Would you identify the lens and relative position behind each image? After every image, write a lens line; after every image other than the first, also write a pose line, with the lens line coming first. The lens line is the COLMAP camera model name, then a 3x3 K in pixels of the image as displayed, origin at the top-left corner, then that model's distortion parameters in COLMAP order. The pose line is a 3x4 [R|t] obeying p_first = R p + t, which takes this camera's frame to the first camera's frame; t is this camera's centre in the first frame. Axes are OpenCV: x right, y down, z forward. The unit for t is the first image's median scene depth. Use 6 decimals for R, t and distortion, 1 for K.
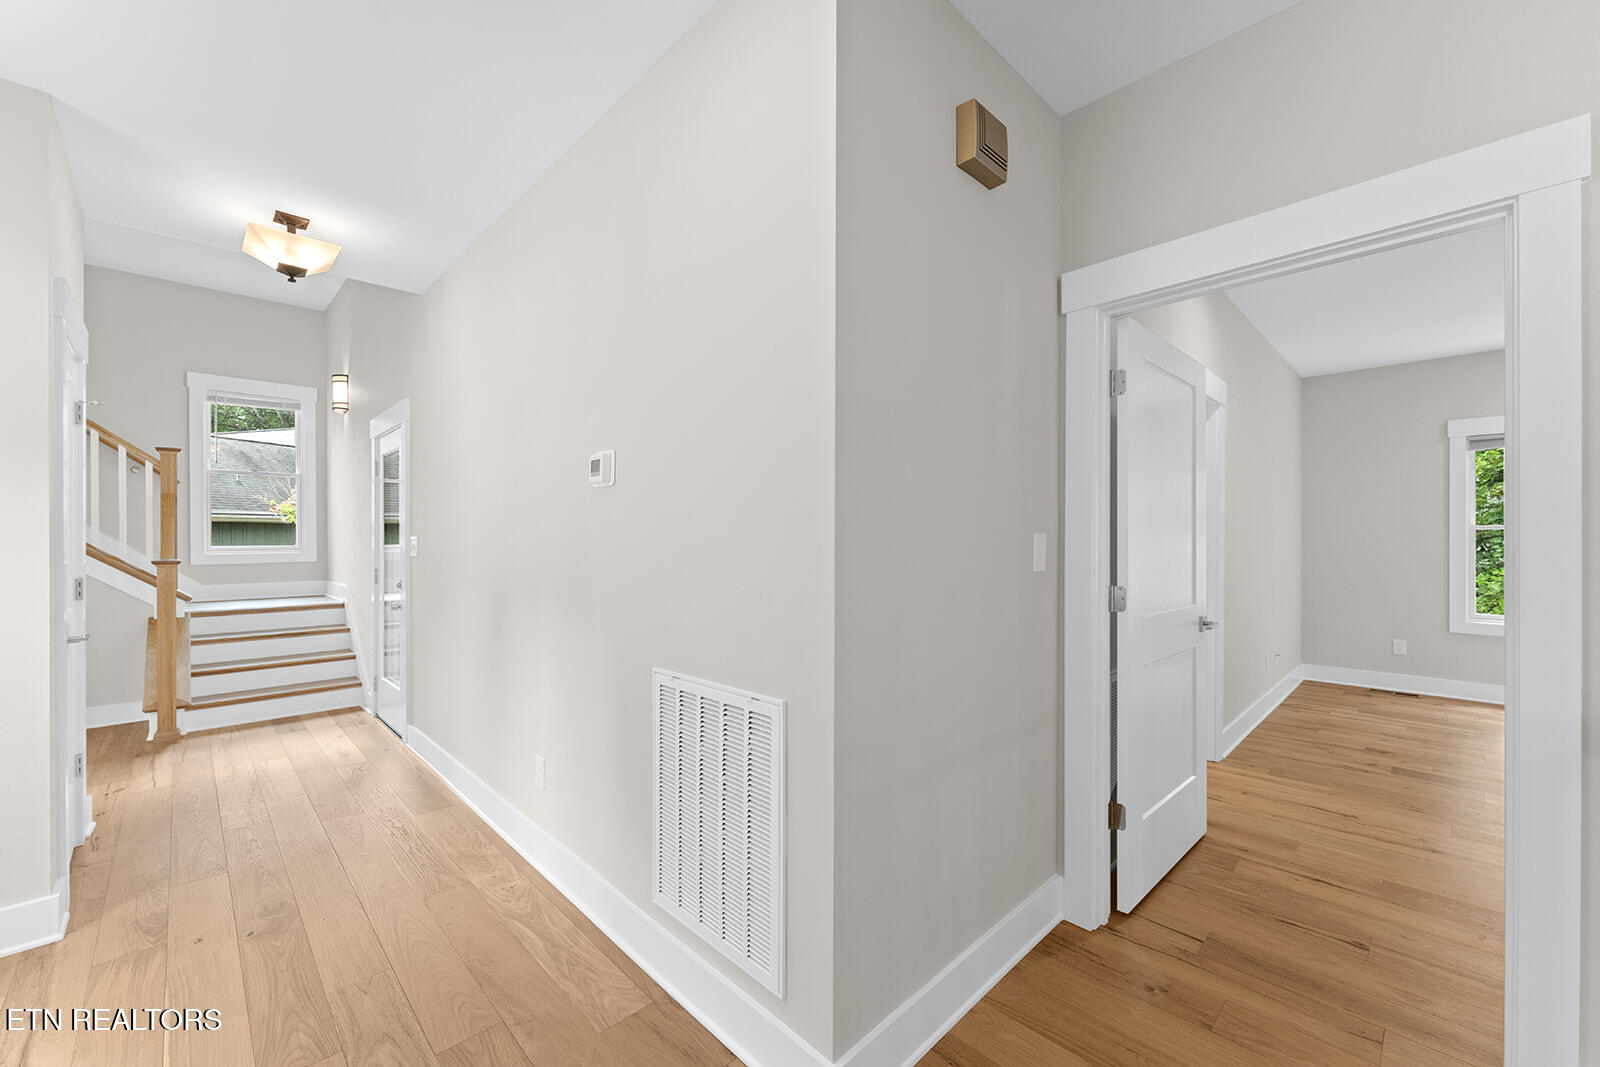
lens RADIAL K [[636.1, 0, 800.0], [0, 636.1, 533.5], [0, 0, 1]] dist [-0.000242, -0.000403]
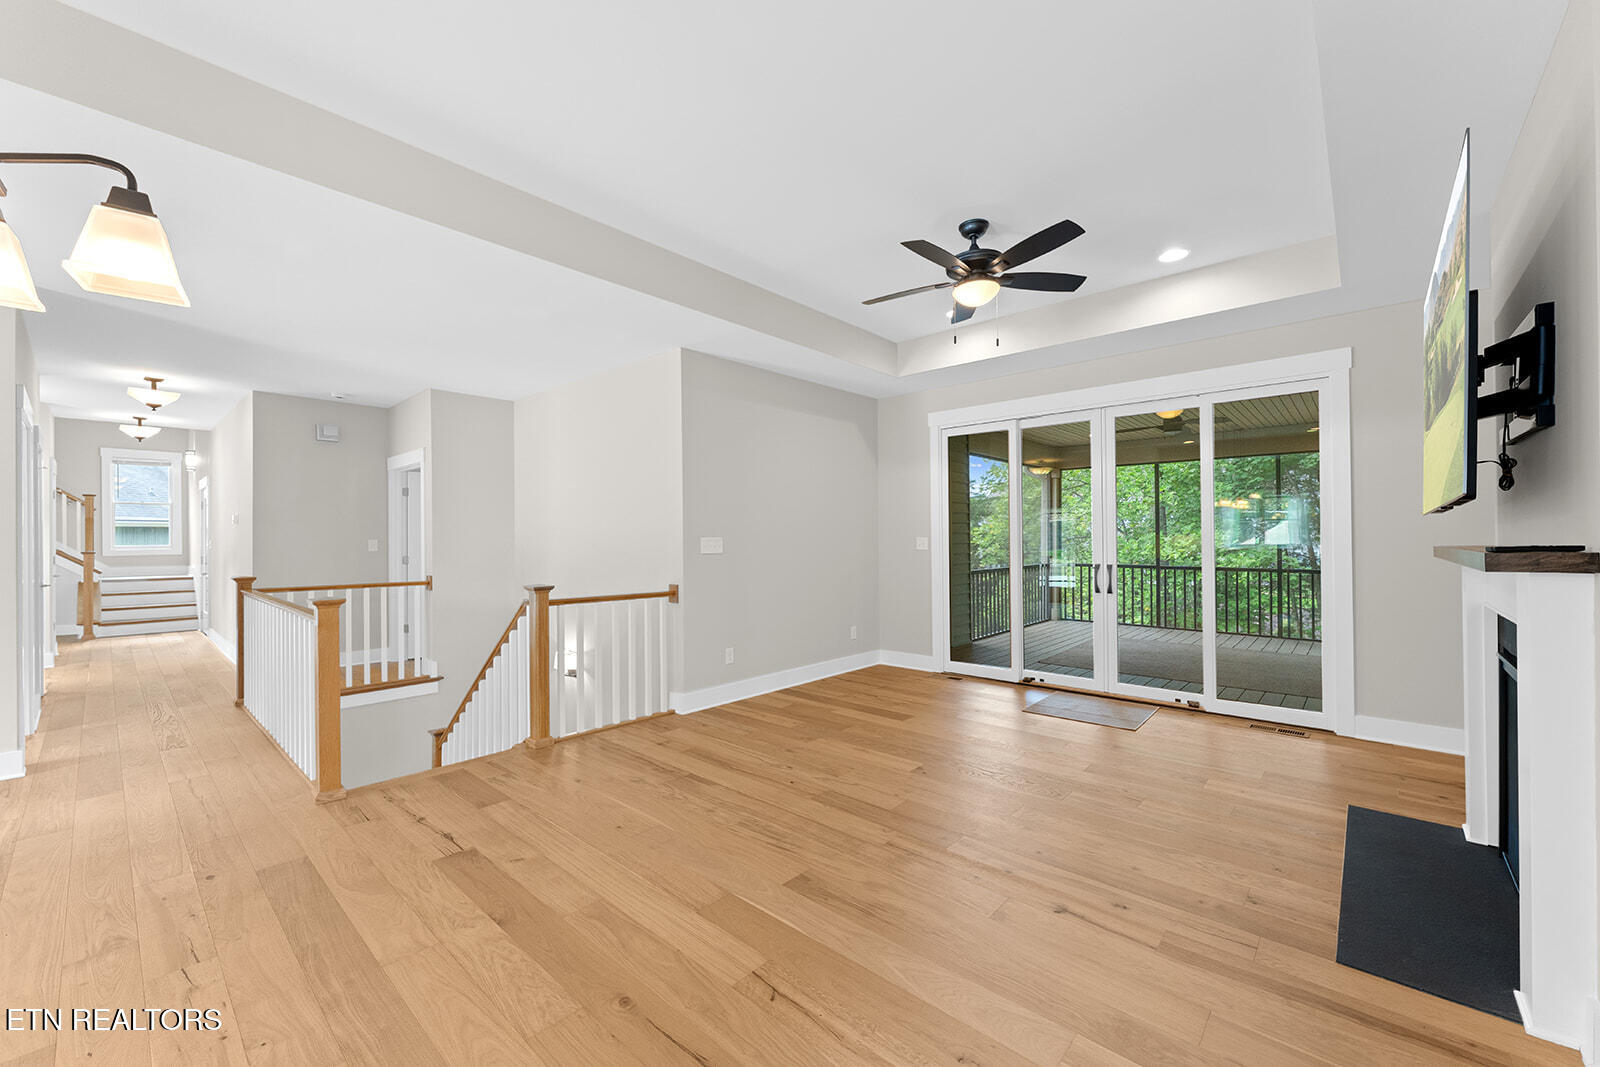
lens RADIAL K [[636.1, 0, 800.0], [0, 636.1, 533.5], [0, 0, 1]] dist [-0.000242, -0.000403]
pose [[0.998190, -0.000612, 0.060129, 1.062570], [0.000608, 1.000000, 0.000078, -0.014708], [-0.060129, -0.000041, 0.998191, -1.074171]]
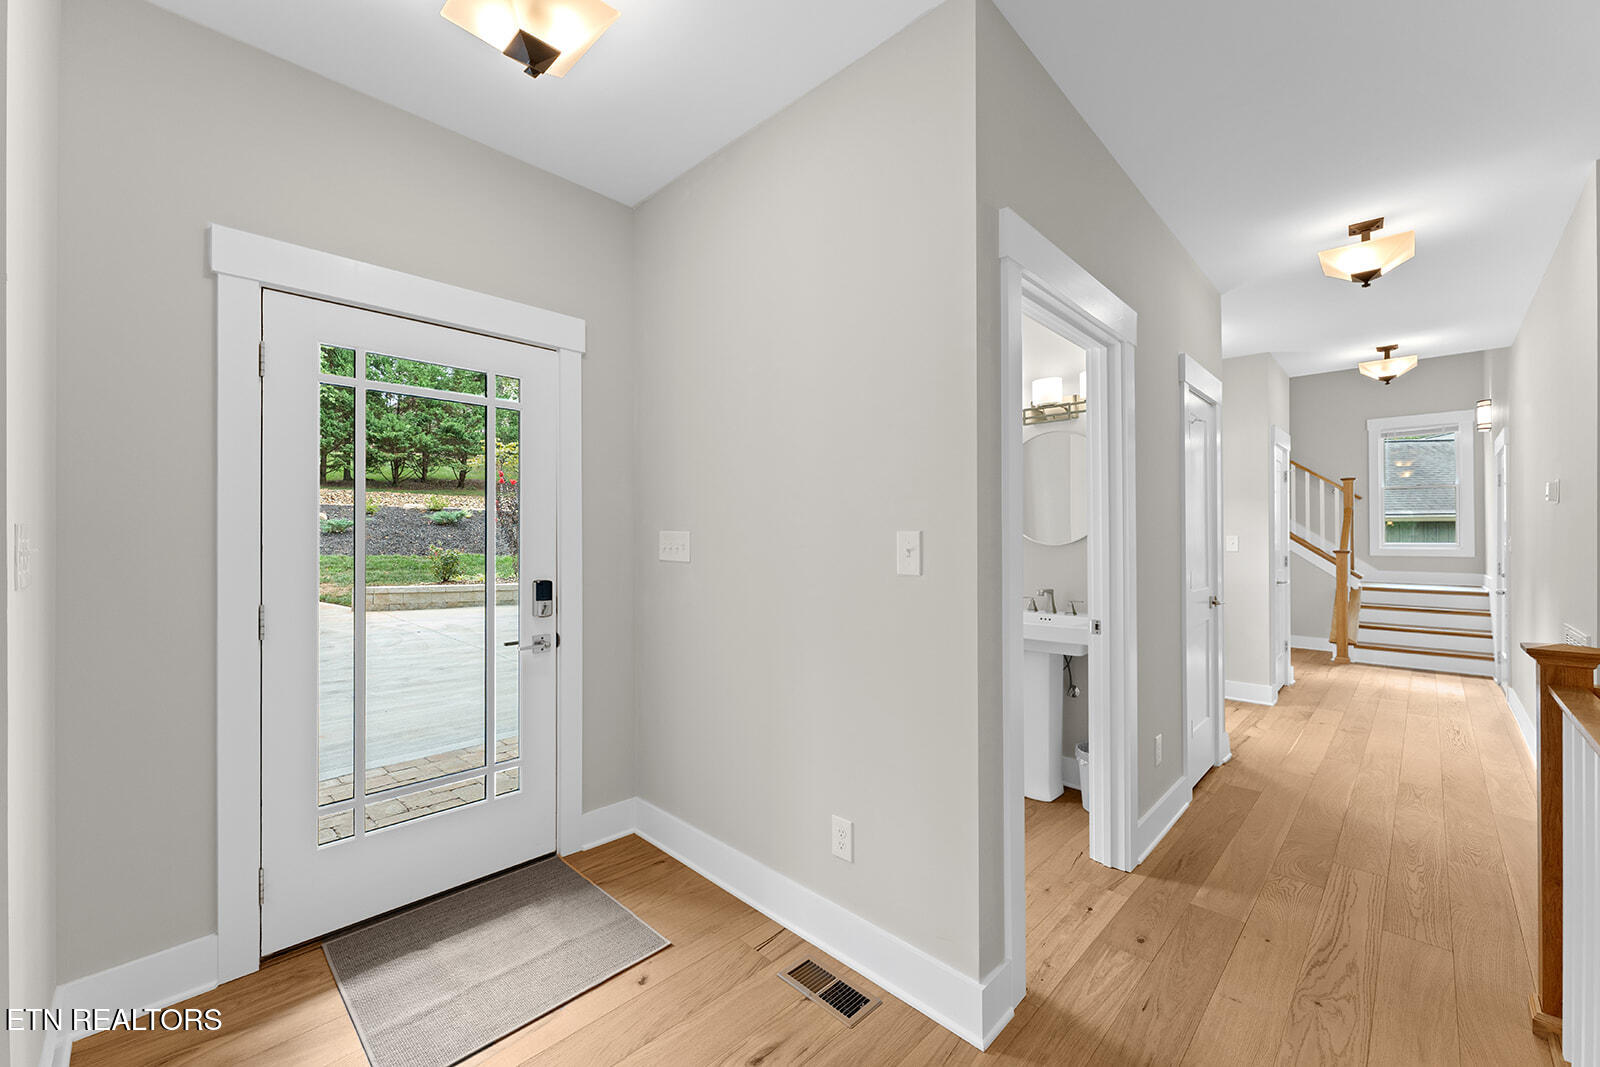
lens RADIAL K [[636.1, 0, 800.0], [0, 636.1, 533.5], [0, 0, 1]] dist [-0.000242, -0.000403]
pose [[0.020680, 0.003091, -0.999781, 0.521490], [0.002837, 0.999991, 0.003150, -0.009010], [0.999782, -0.002902, 0.020671, -0.361097]]
